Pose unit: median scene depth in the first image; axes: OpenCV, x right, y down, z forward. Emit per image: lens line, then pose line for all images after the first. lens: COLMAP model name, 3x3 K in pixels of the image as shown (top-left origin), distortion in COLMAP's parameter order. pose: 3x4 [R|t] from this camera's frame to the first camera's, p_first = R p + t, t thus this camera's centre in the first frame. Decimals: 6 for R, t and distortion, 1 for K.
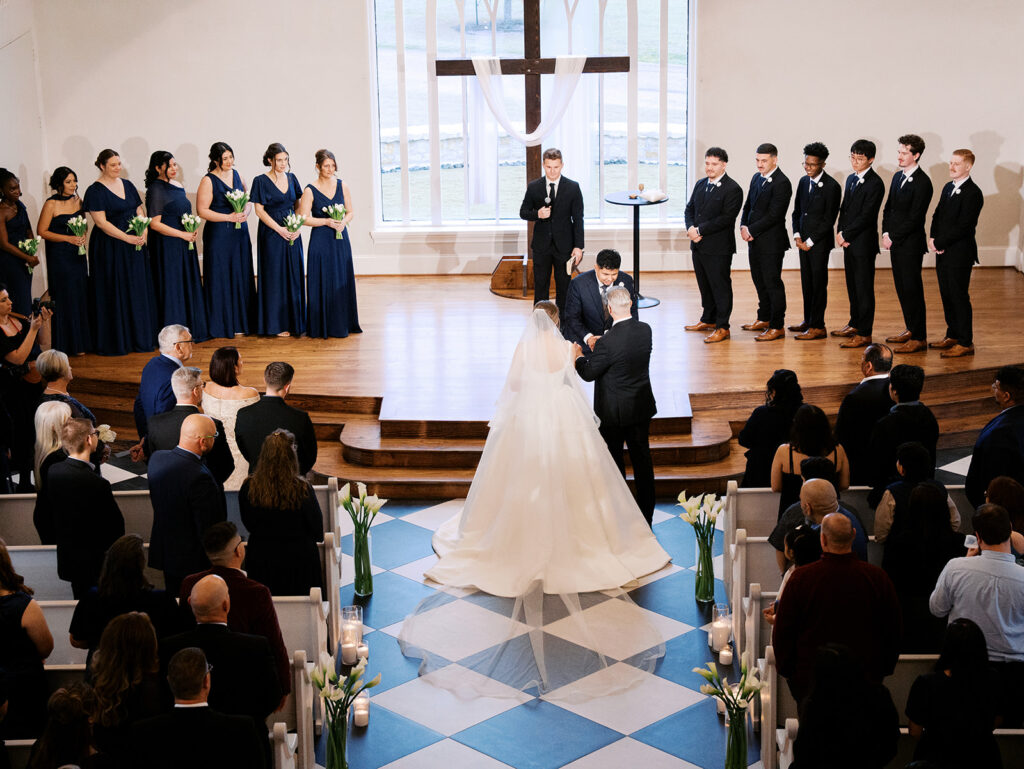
lens RADIAL K [[1492.5, 0, 512.0], [0, 1492.5, 384.5], [0, 0, 1]] dist [-0.001245, 0.013330]
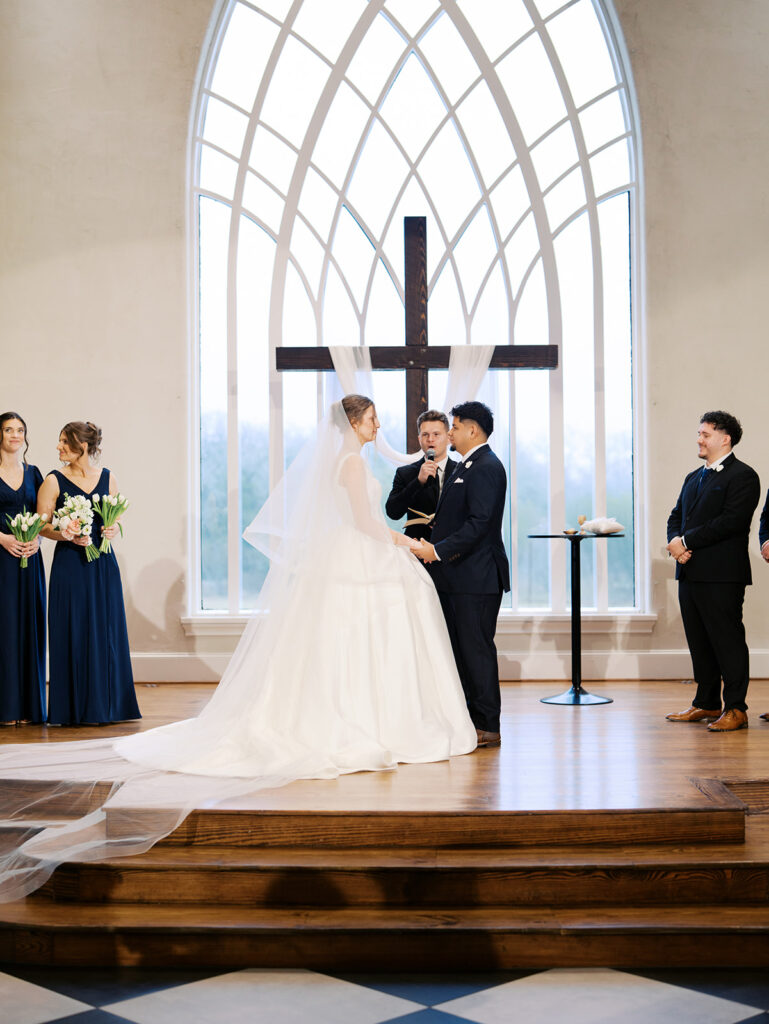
lens RADIAL K [[1492.5, 0, 384.5], [0, 1492.5, 512.0], [0, 0, 1]] dist [-0.001245, 0.013330]
pose [[0.999954, -0.002723, -0.009197, 0.005354], [0.000105, 0.961882, -0.273465, 0.046876], [0.009591, 0.273451, 0.961838, 0.376345]]
